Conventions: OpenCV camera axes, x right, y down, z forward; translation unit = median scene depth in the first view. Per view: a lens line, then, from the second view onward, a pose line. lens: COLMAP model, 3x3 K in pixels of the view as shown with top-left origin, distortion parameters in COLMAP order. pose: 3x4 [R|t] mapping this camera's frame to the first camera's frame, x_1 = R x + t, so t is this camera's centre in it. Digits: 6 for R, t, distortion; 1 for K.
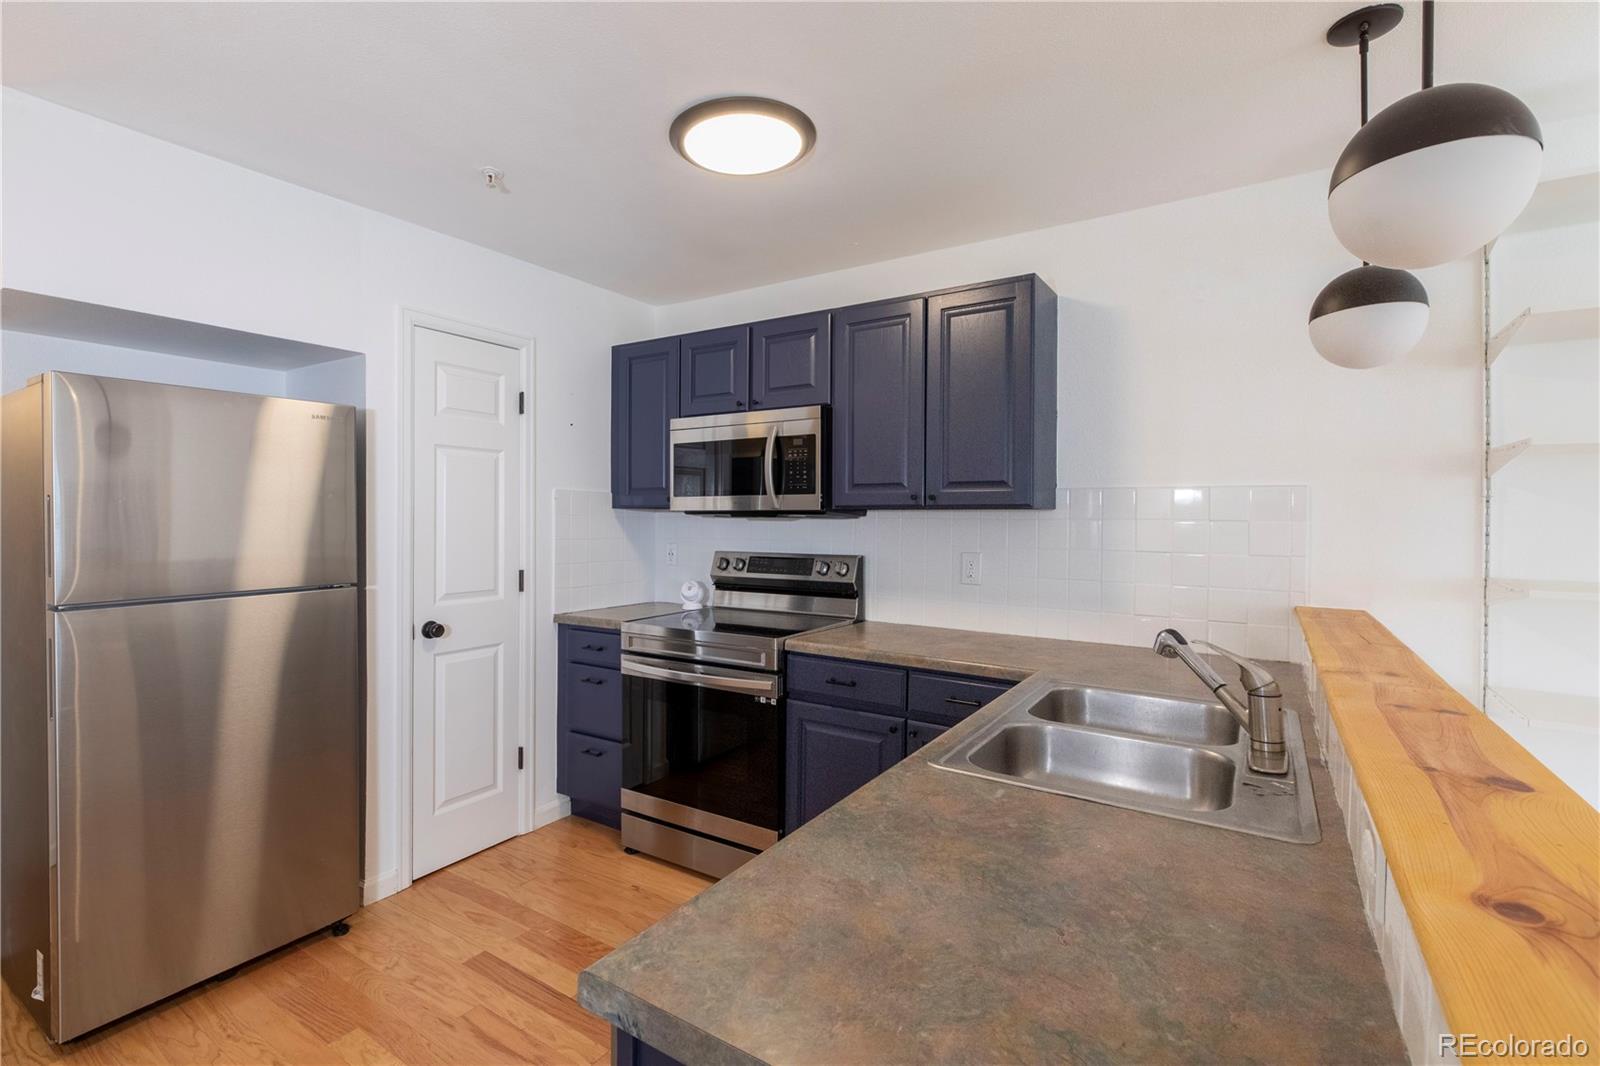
lens RADIAL K [[724.8, 0, 797.7], [0, 724.8, 525.9], [0, 0, 1]] dist [0.002130, 0.000279]
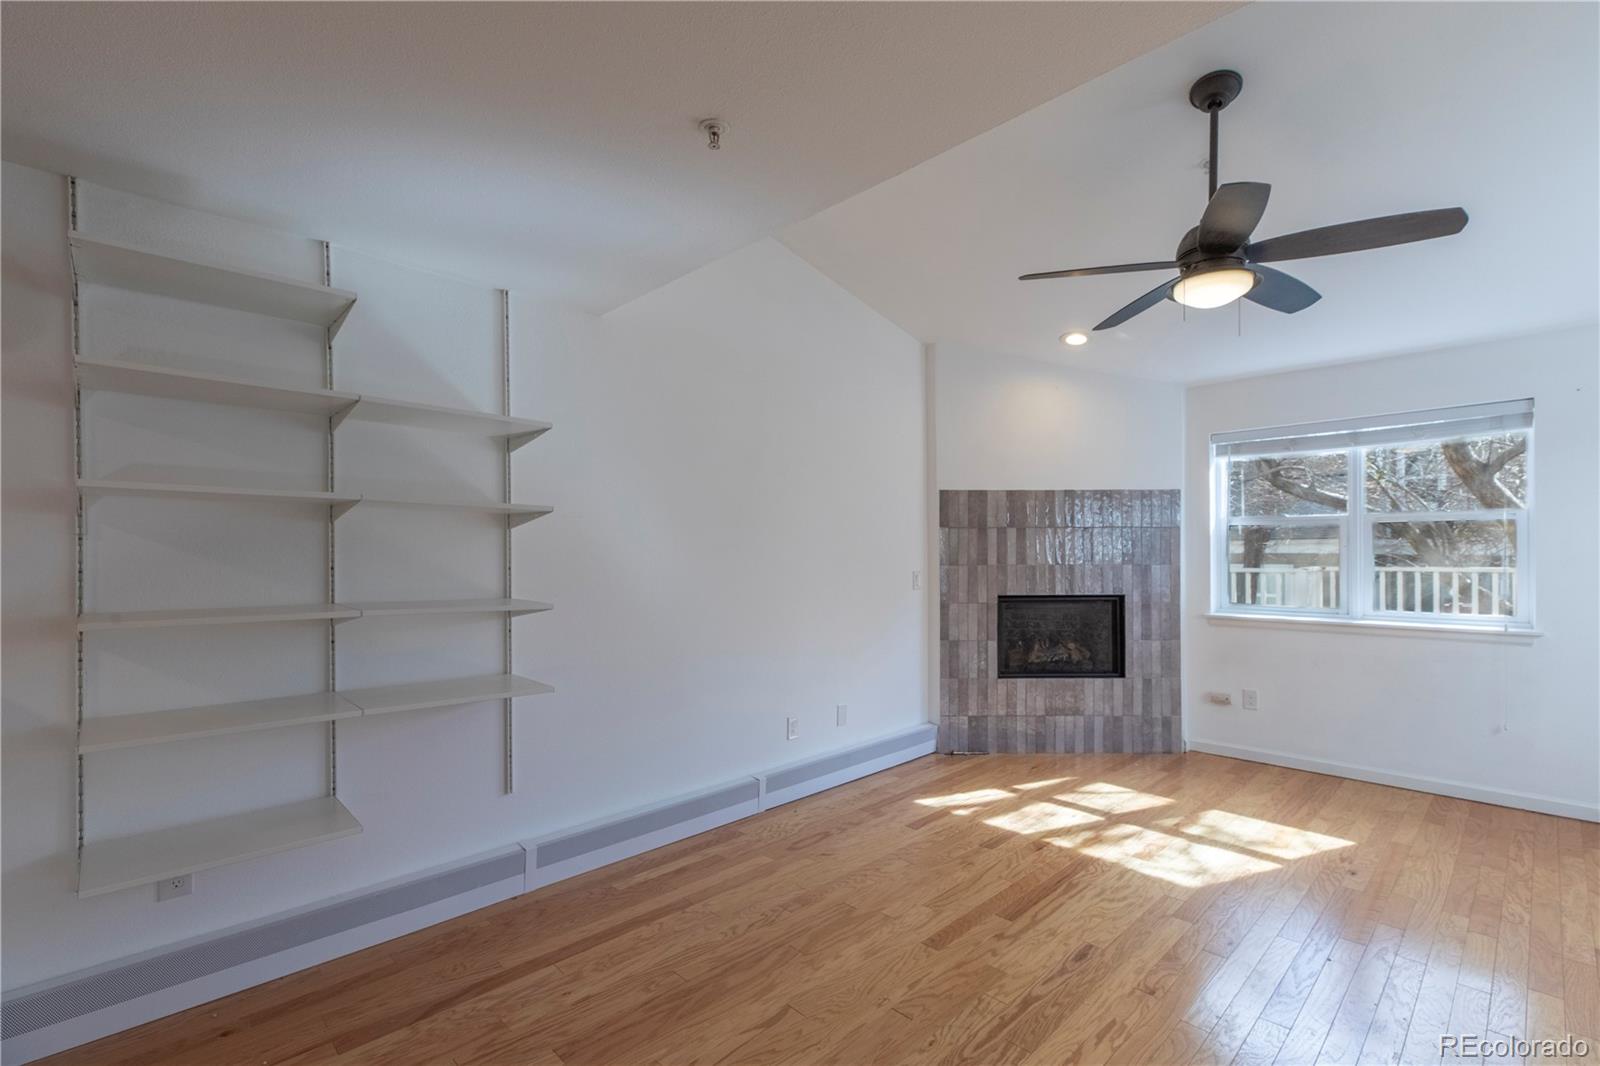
lens RADIAL K [[709.6, 0, 800.5], [0, 709.6, 550.7], [0, 0, 1]] dist [0.002391, 0.000064]
pose [[0.225076, -0.006628, 0.974319, 0.146082], [0.013158, 0.999906, 0.003763, -0.005507], [-0.974252, 0.011973, 0.225142, -0.151376]]
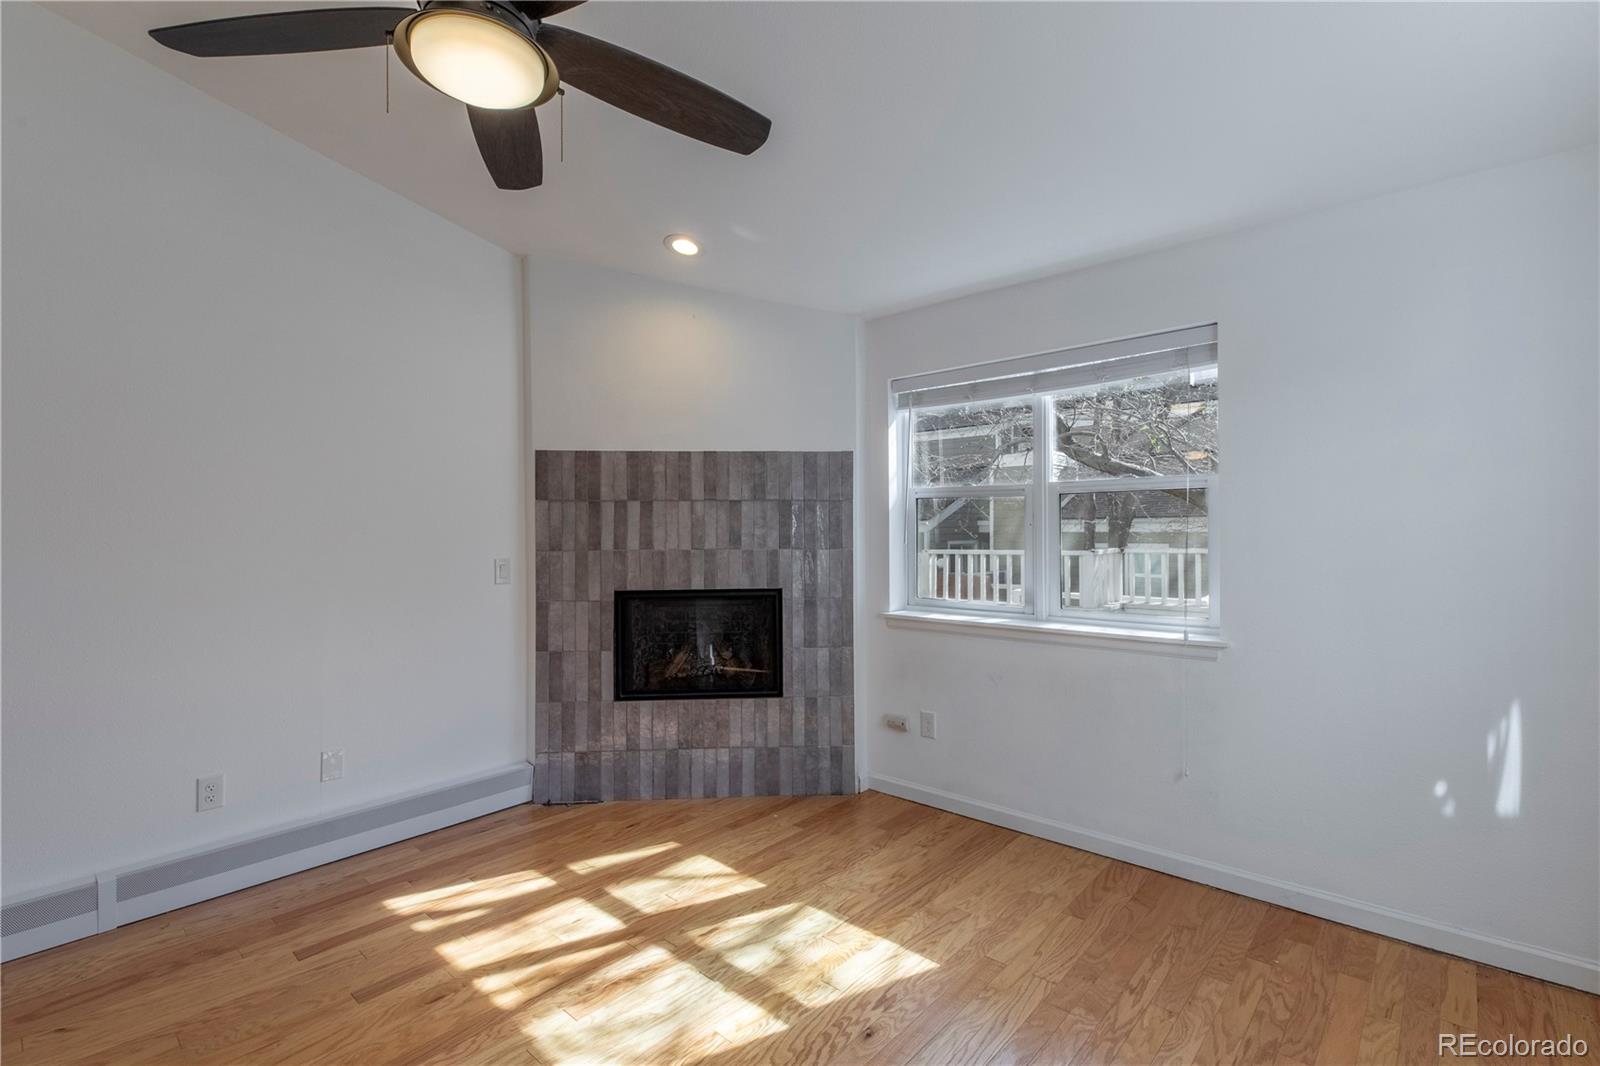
lens RADIAL K [[724.8, 0, 797.7], [0, 724.8, 525.9], [0, 0, 1]] dist [0.002130, 0.000279]
pose [[0.153682, -0.002350, 0.988118, 0.653557], [0.014890, 0.999889, 0.000062, 0.001889], [-0.988008, 0.014703, 0.153700, -0.740148]]
